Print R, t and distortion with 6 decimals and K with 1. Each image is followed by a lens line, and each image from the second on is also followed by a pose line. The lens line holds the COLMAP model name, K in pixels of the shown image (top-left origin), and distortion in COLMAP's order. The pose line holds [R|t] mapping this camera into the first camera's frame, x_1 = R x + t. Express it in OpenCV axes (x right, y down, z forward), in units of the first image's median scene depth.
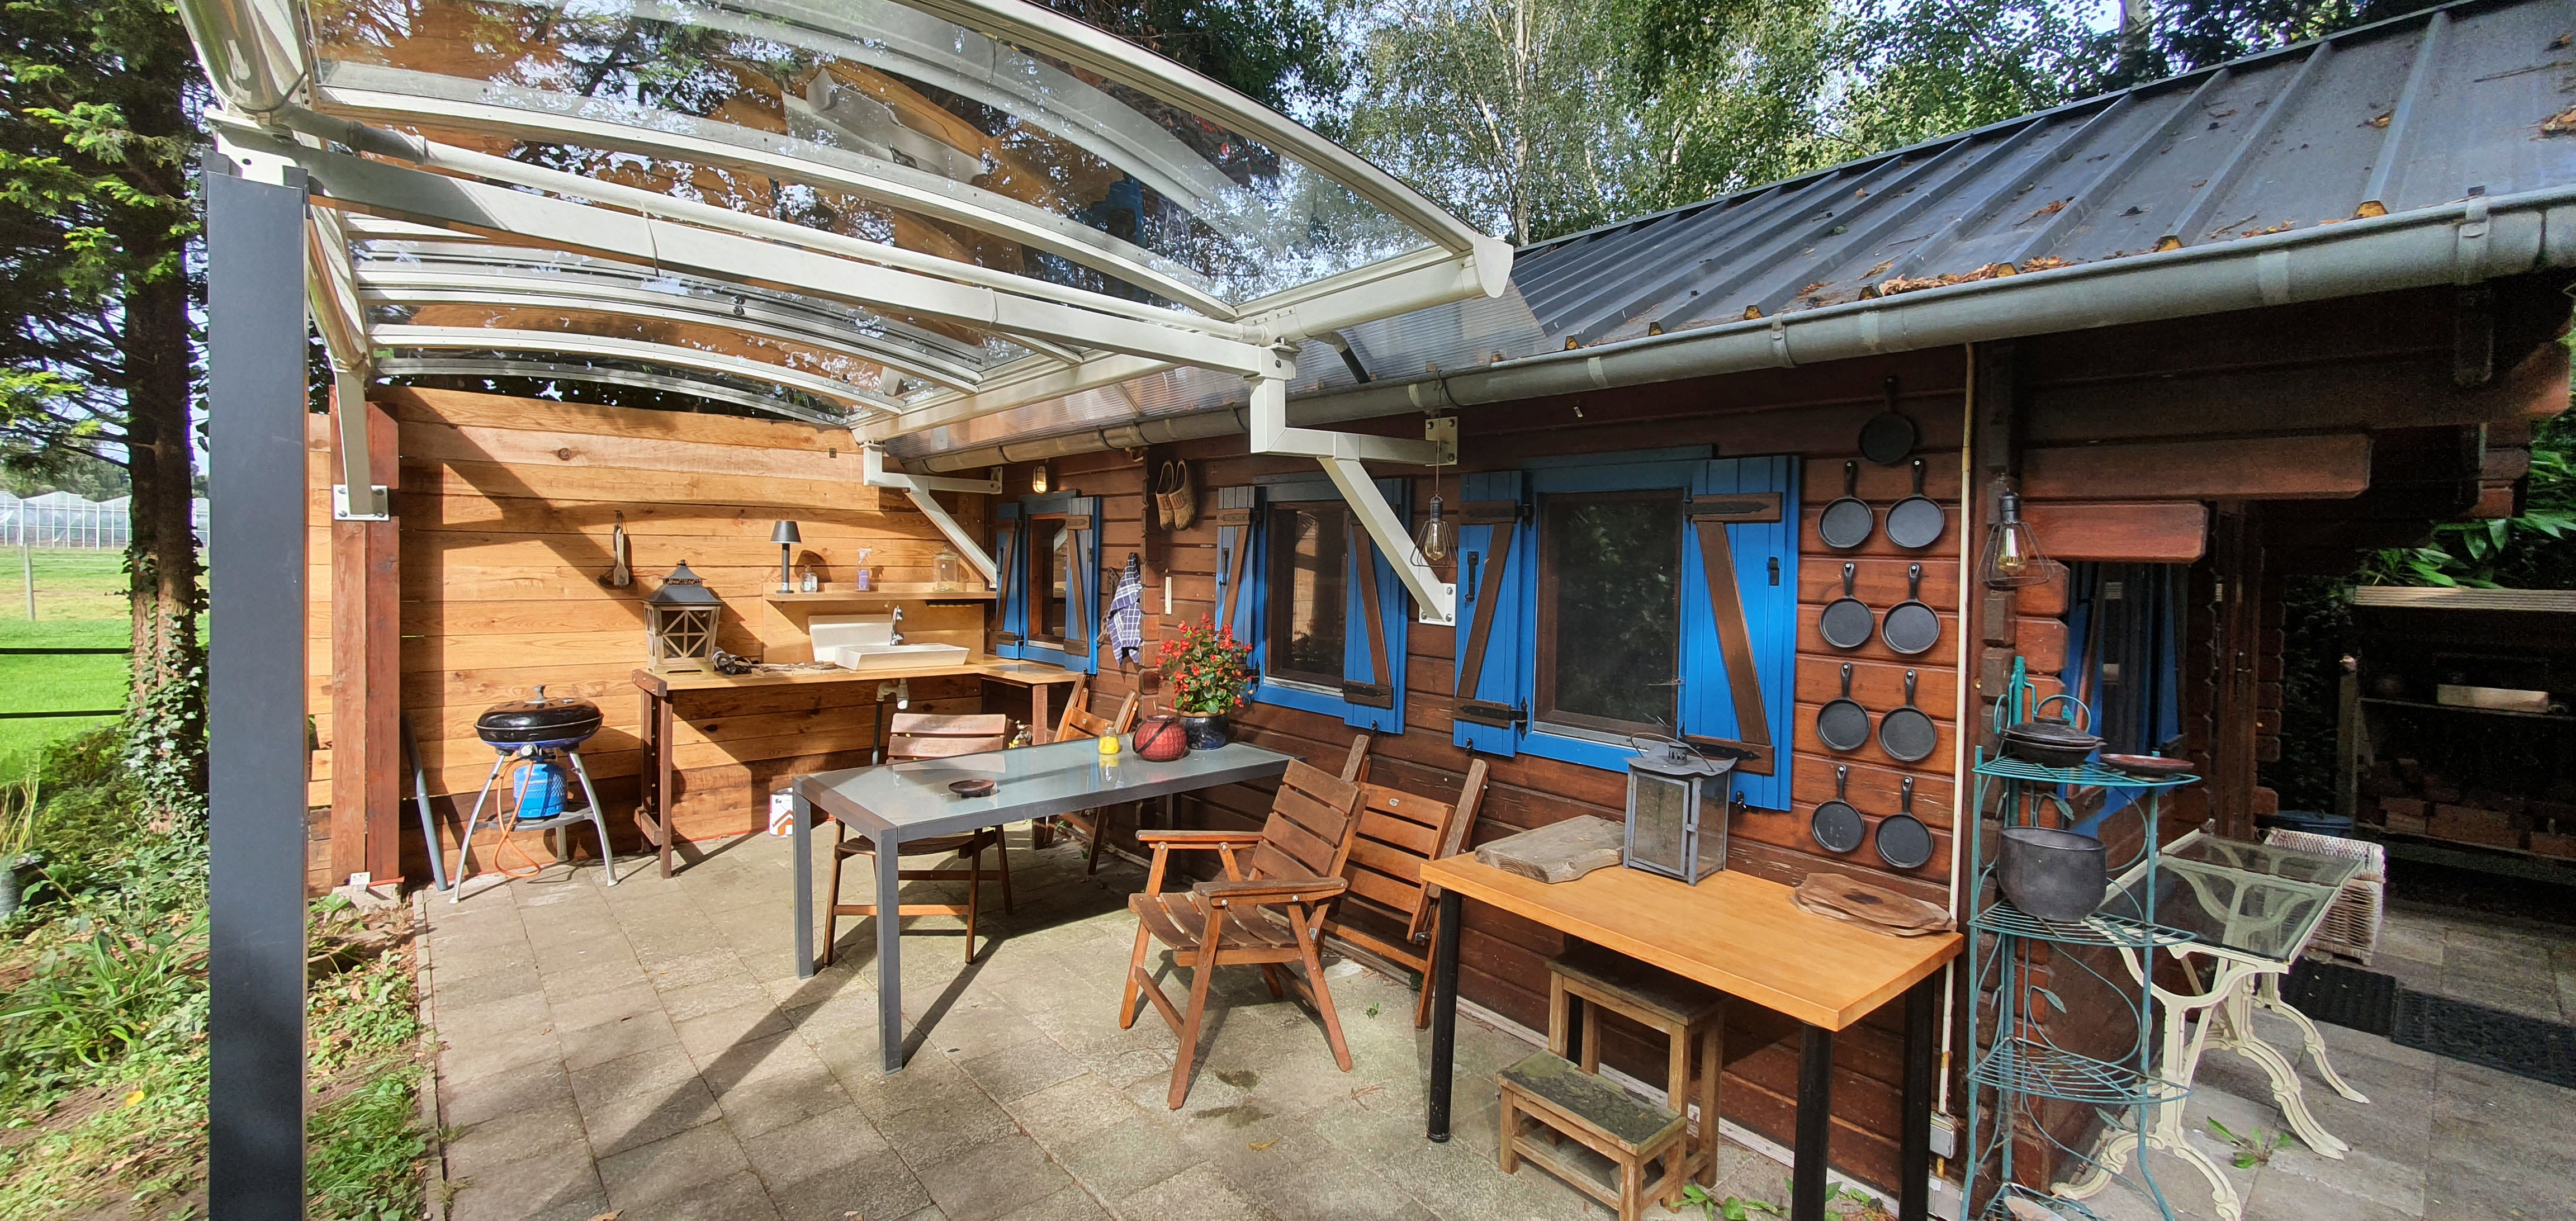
lens RADIAL K [[958.0, 0, 1295.8], [0, 958.0, 598.7], [0, 0, 1]] dist [0.002894, 0.000162]
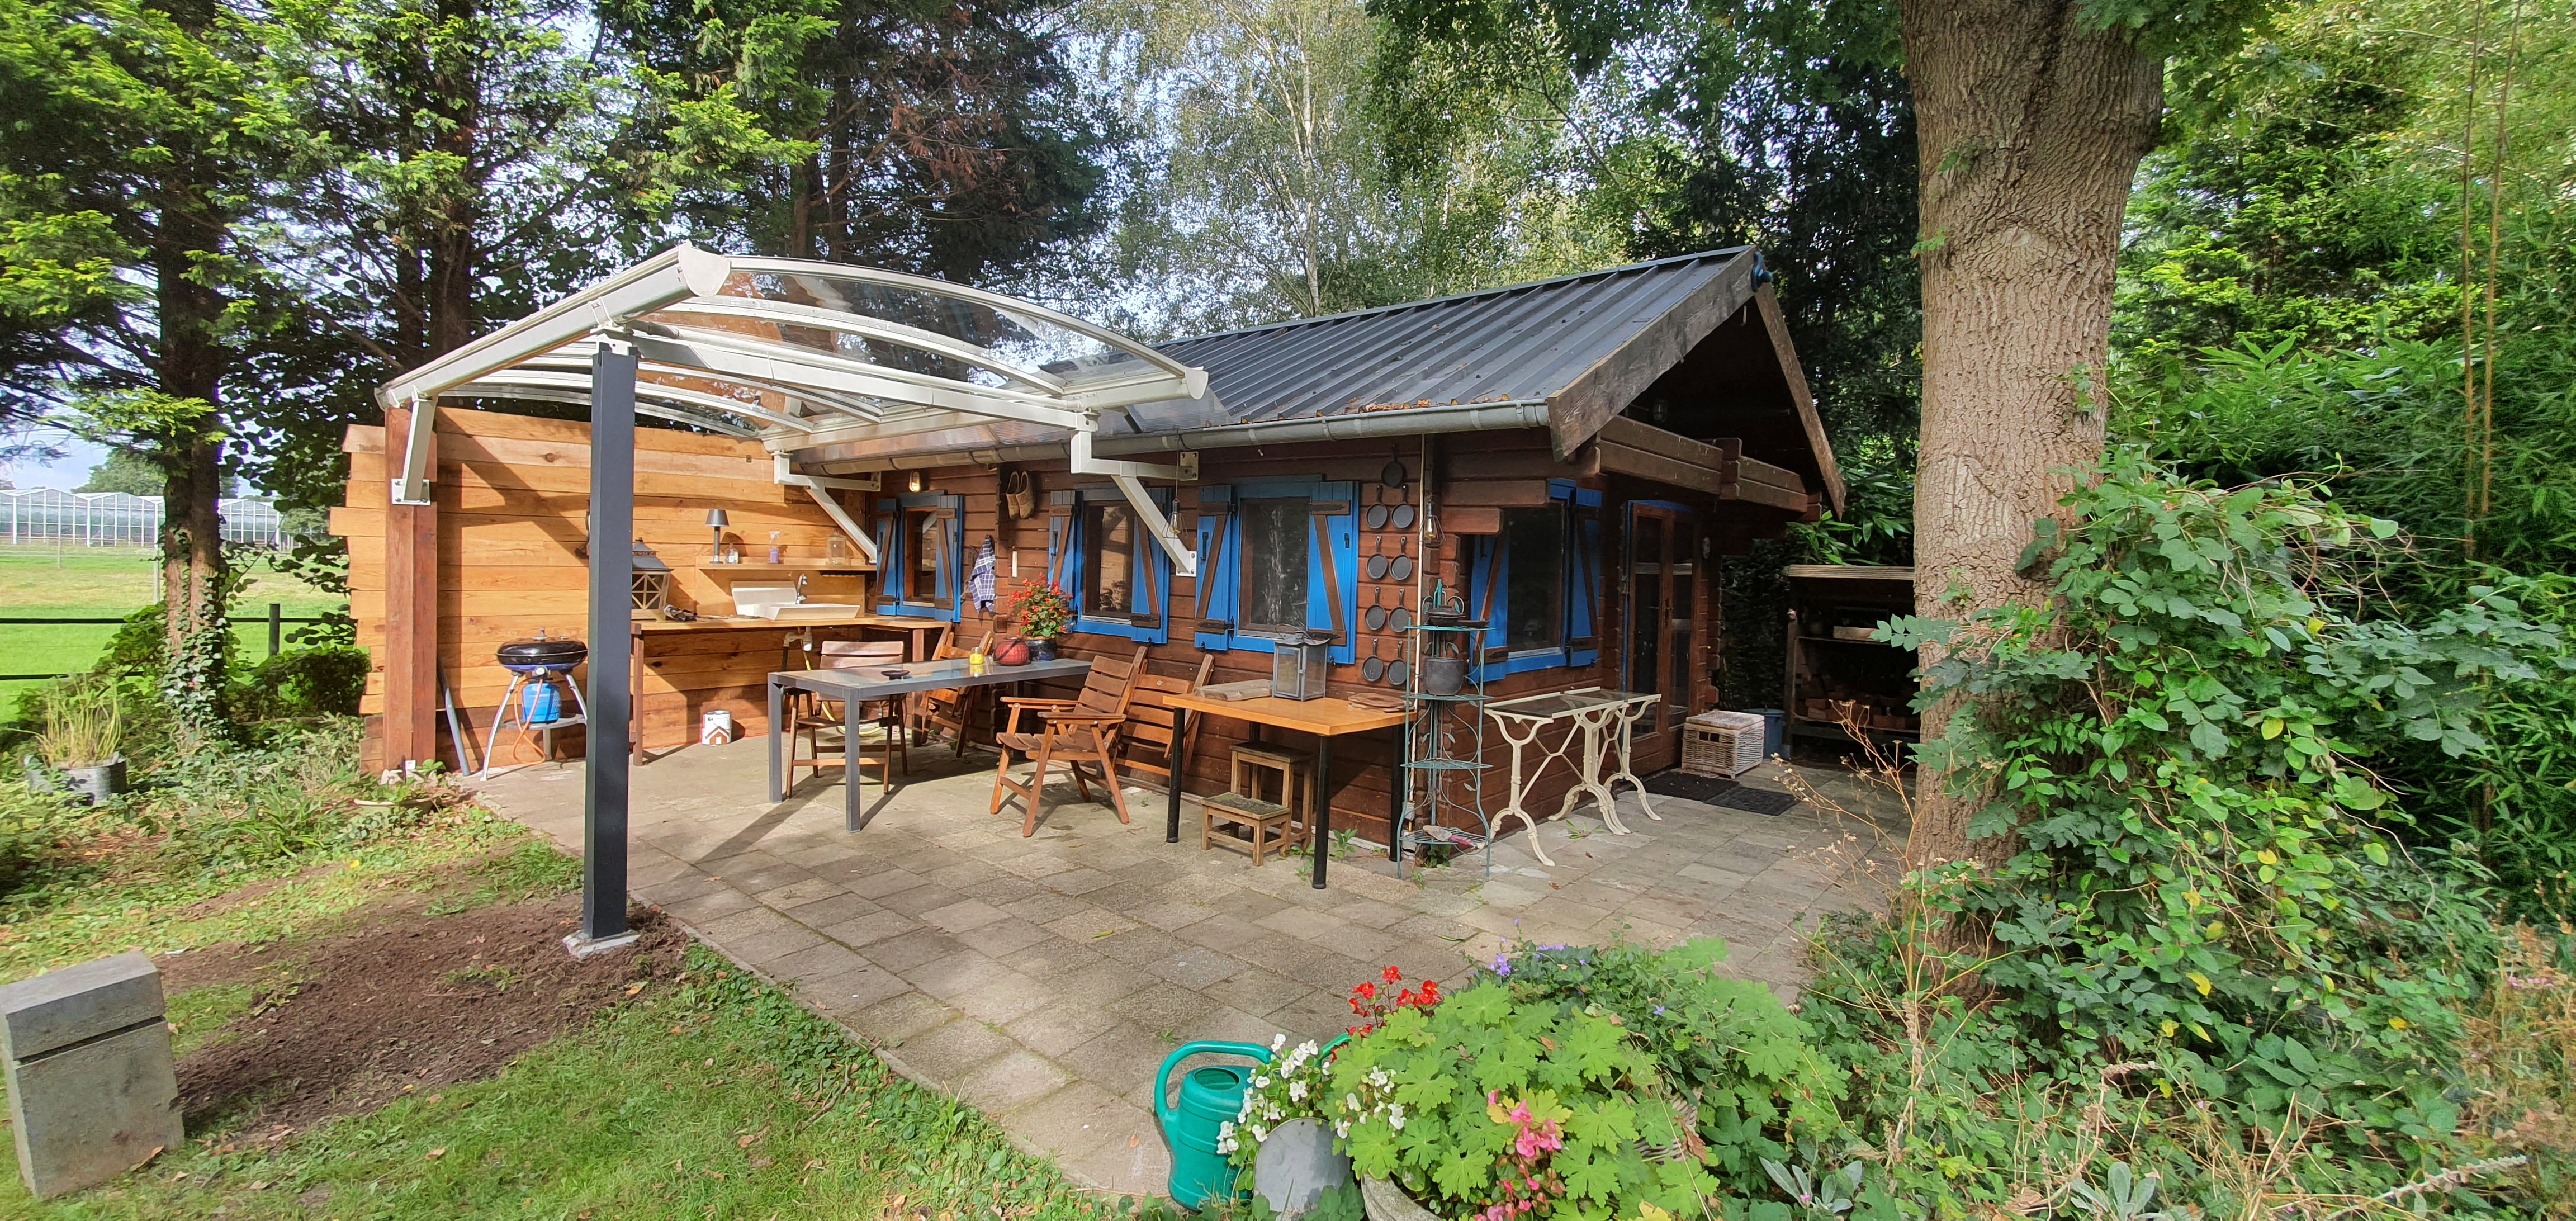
lens RADIAL K [[958.0, 0, 1286.4], [0, 958.0, 584.1], [0, 0, 1]] dist [0.002894, 0.000162]
pose [[0.985994, 0.000630, 0.166779, 0.034027], [0.001889, 0.999887, -0.014945, 0.053469], [-0.166770, 0.015051, 0.985881, -0.543559]]
